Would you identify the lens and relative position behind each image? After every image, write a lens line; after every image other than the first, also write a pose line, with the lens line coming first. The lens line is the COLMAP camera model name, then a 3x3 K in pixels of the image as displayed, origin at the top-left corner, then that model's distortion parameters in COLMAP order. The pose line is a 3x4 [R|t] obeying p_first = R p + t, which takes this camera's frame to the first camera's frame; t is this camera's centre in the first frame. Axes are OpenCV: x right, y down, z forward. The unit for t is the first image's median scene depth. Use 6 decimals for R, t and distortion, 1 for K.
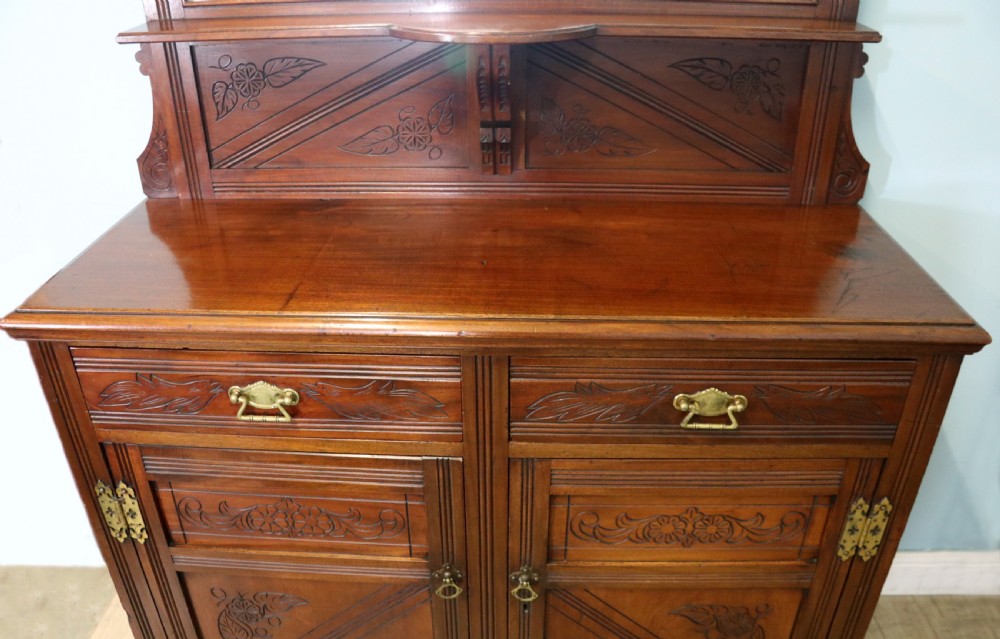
lens RADIAL K [[786.1, 0, 499.6], [0, 786.1, 307.9], [0, 0, 1]] dist [-0.180587, 0.118012]
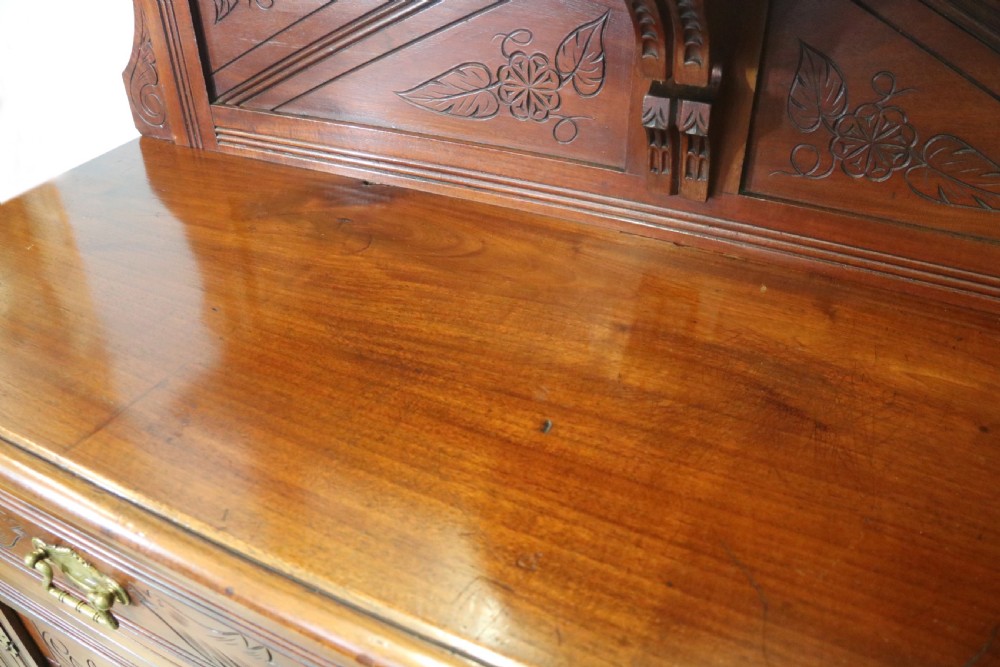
lens RADIAL K [[790.5, 0, 489.5], [0, 790.5, 336.3], [0, 0, 1]] dist [-0.142833, 0.012122]
pose [[0.913882, 0.227501, -0.336249, 0.079395], [-0.182944, 0.970152, 0.159171, -0.157958], [0.362424, -0.083949, 0.928225, 0.566687]]
